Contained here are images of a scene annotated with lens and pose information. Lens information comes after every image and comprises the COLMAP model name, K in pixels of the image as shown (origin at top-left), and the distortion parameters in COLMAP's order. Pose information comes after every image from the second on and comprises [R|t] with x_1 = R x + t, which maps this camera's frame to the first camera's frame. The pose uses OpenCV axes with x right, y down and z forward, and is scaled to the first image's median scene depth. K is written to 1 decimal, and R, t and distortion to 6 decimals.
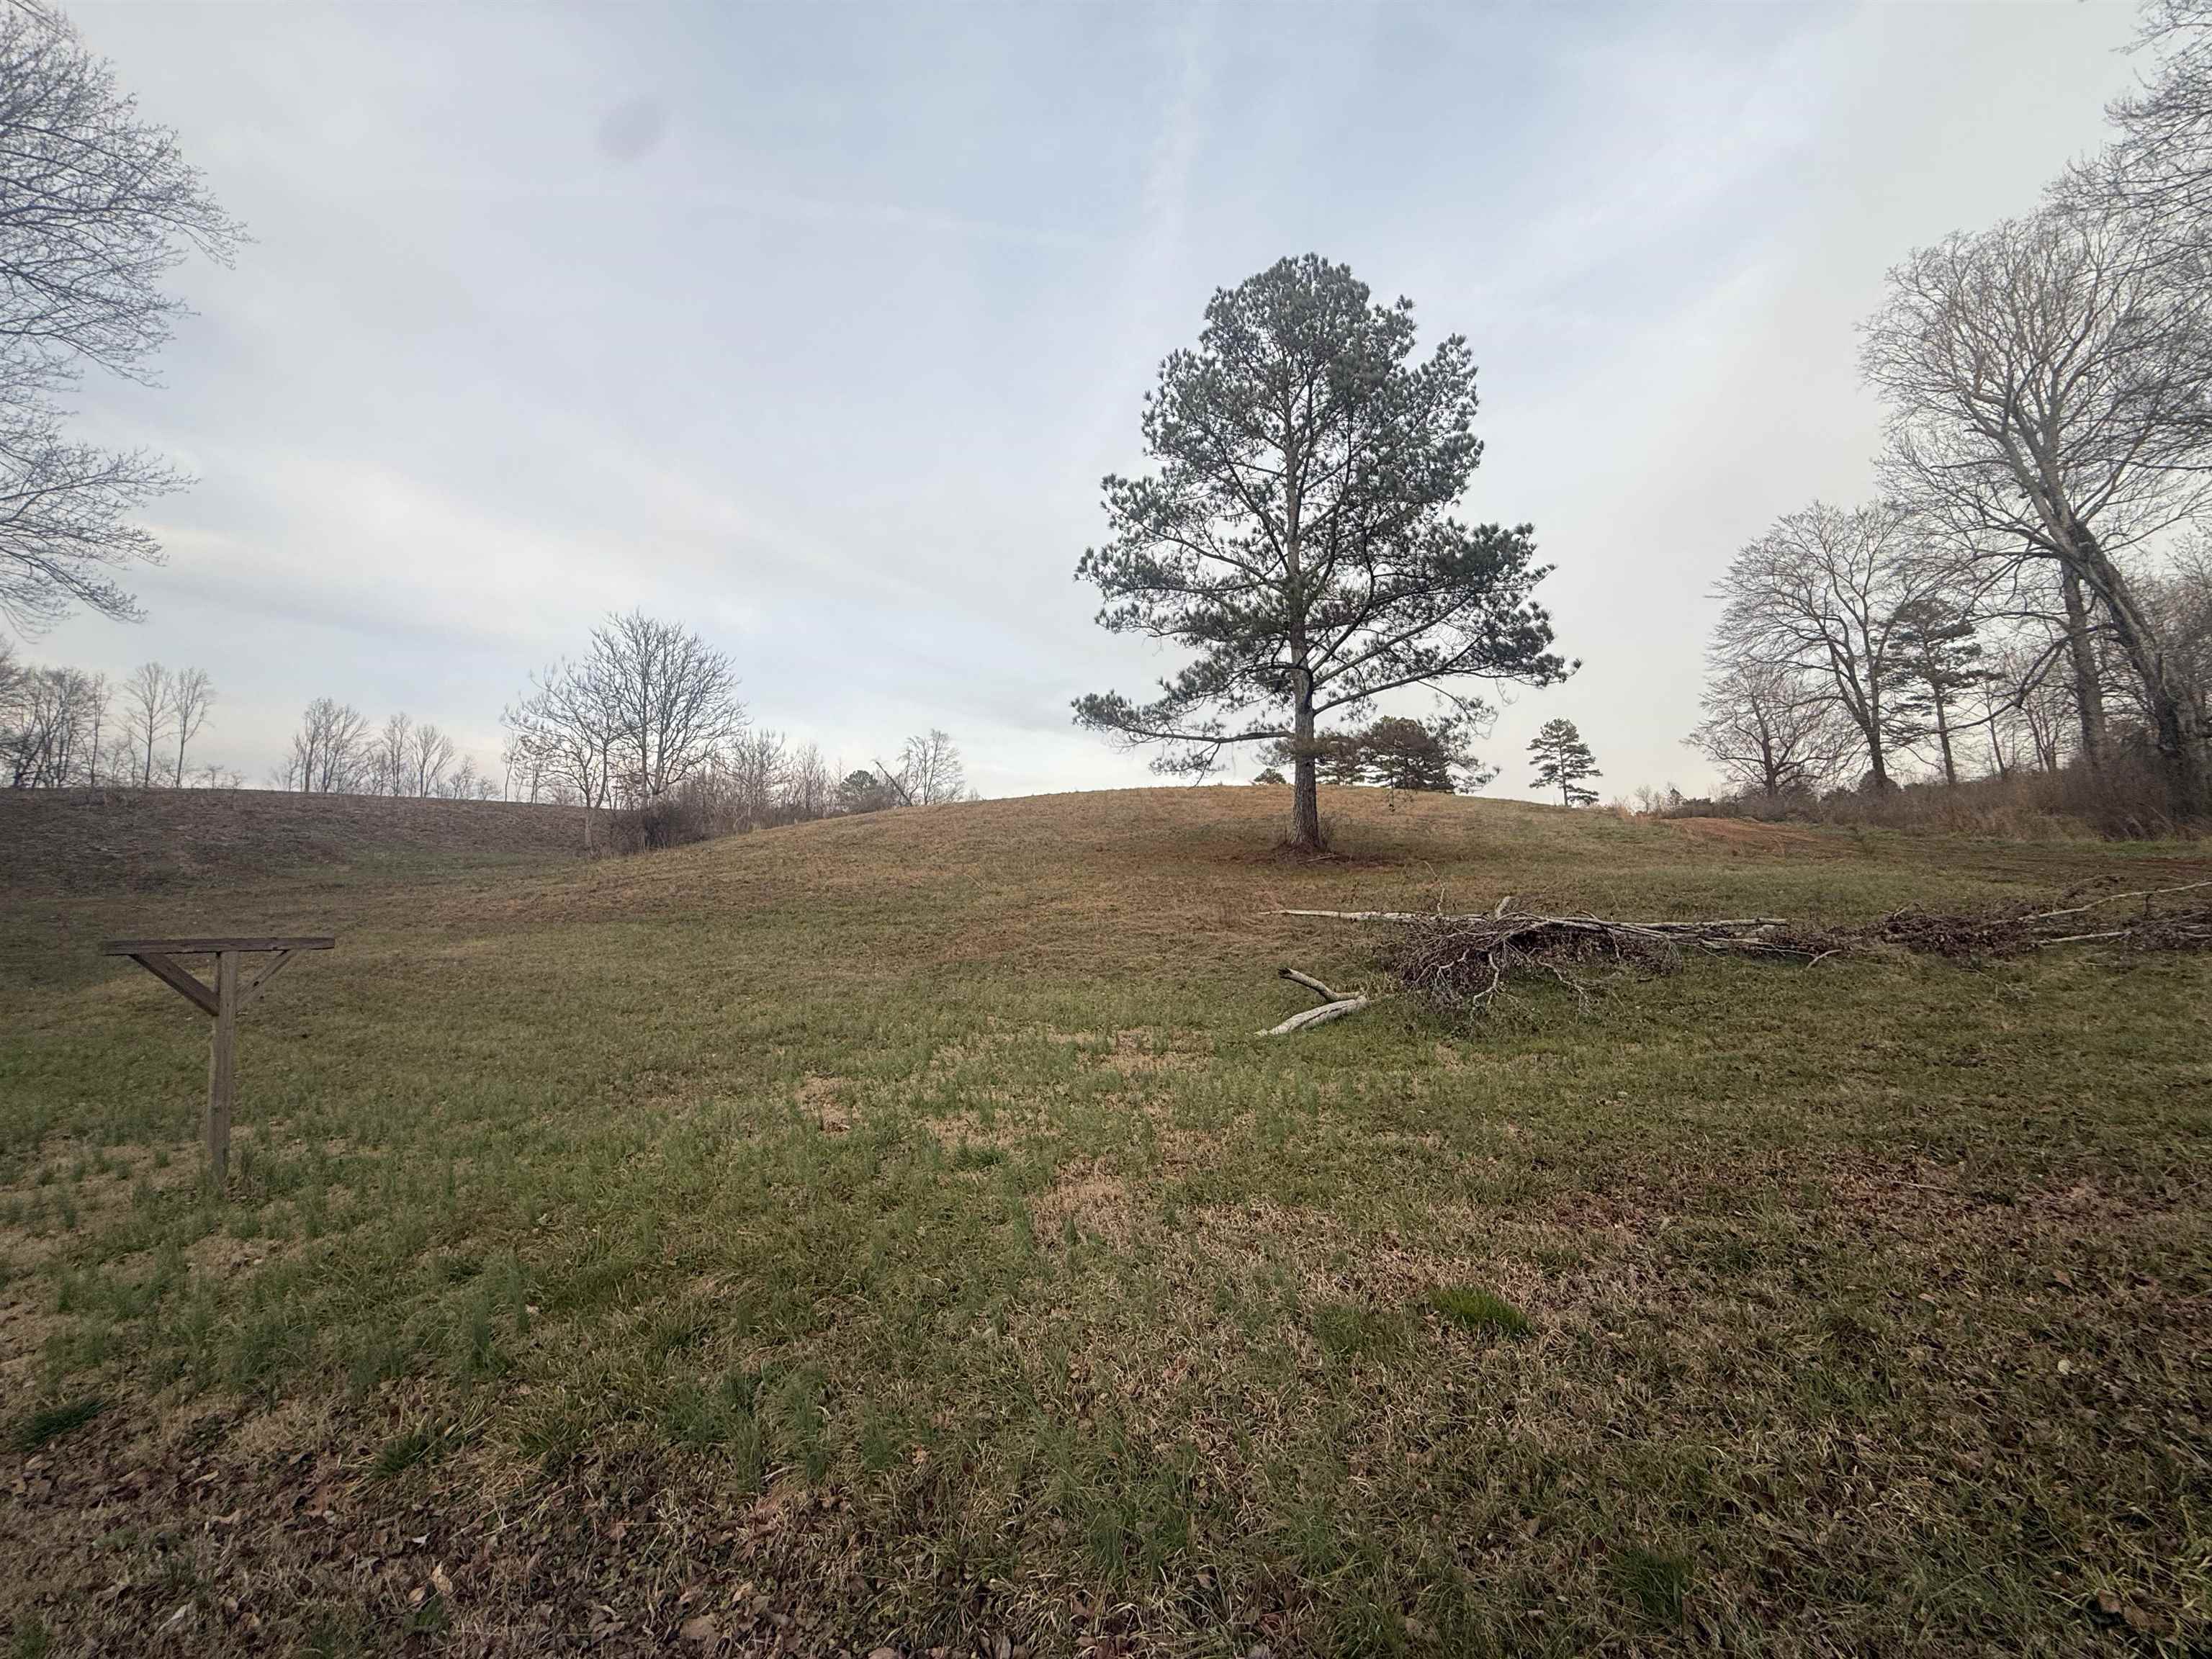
lens RADIAL K [[900.9, 0, 1106.0], [0, 900.9, 829.5], [0, 0, 1]] dist [-0.017403, -0.000180]
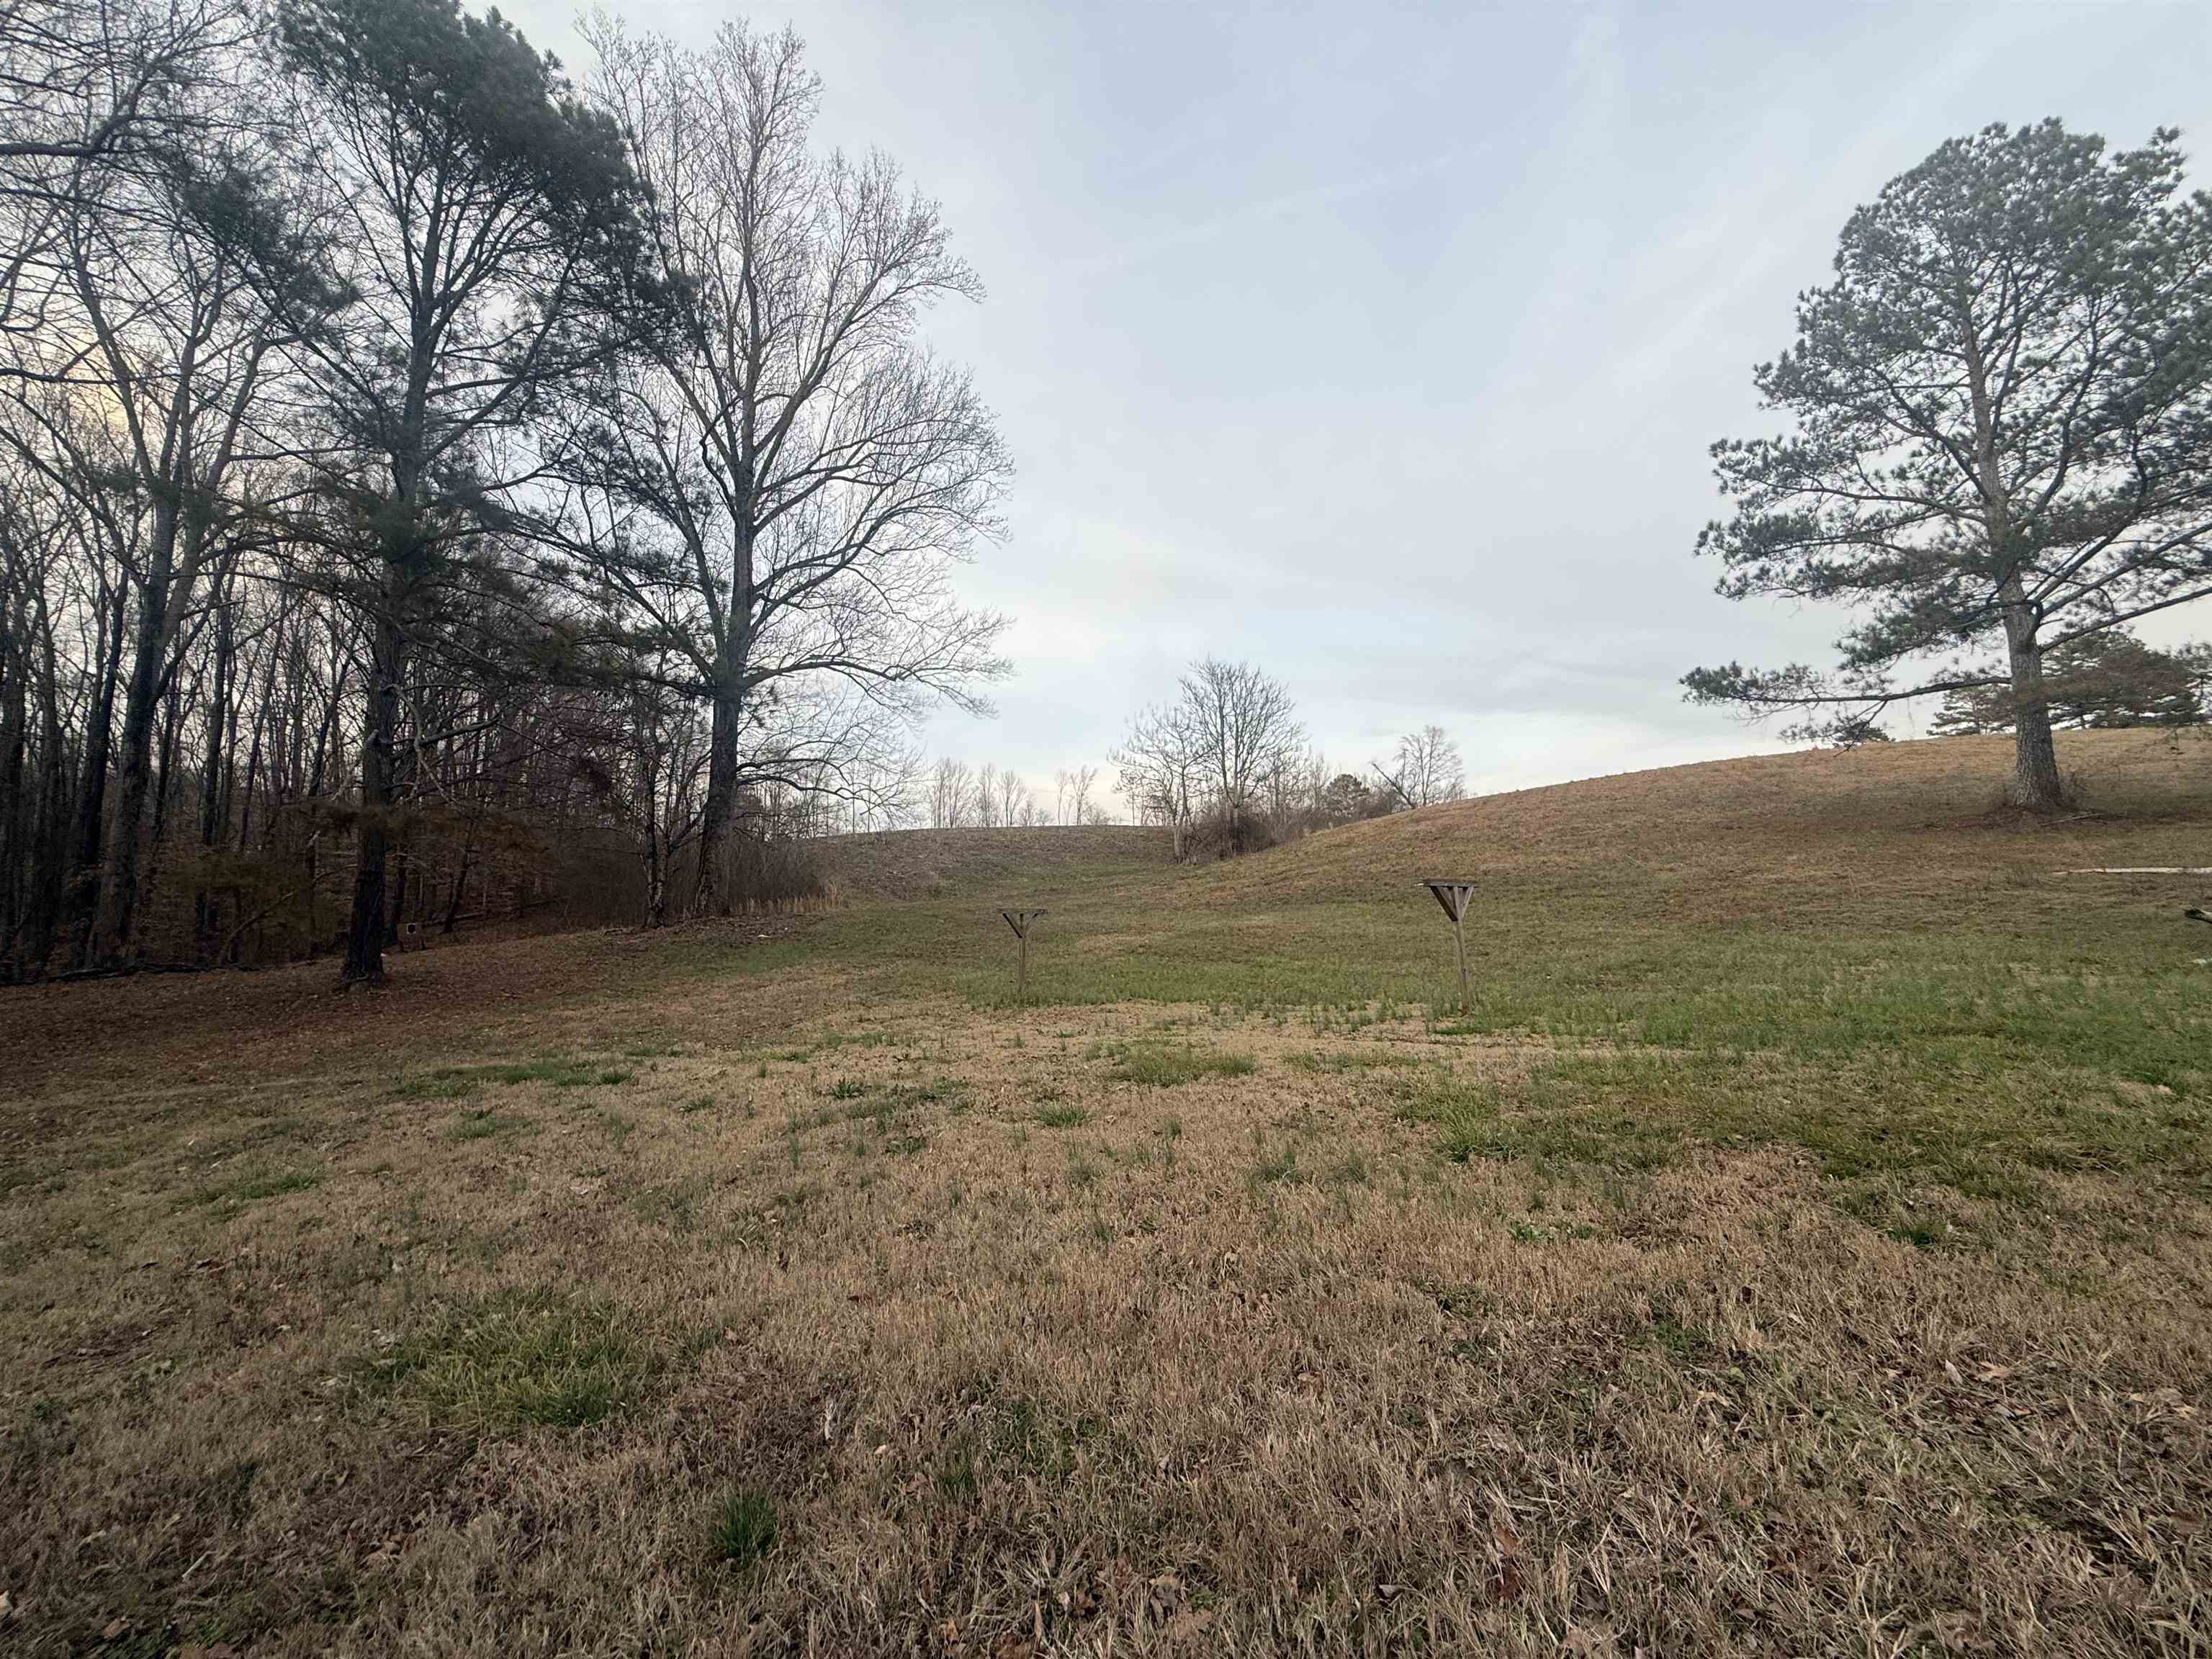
lens RADIAL K [[885.3, 0, 1106.0], [0, 885.3, 829.5], [0, 0, 1]] dist [-0.000864, -0.000500]
pose [[0.863908, -0.063306, -0.499656, -0.116859], [0.061529, 0.997904, -0.020050, 0.002738], [0.499878, -0.013422, 0.865992, -0.162307]]
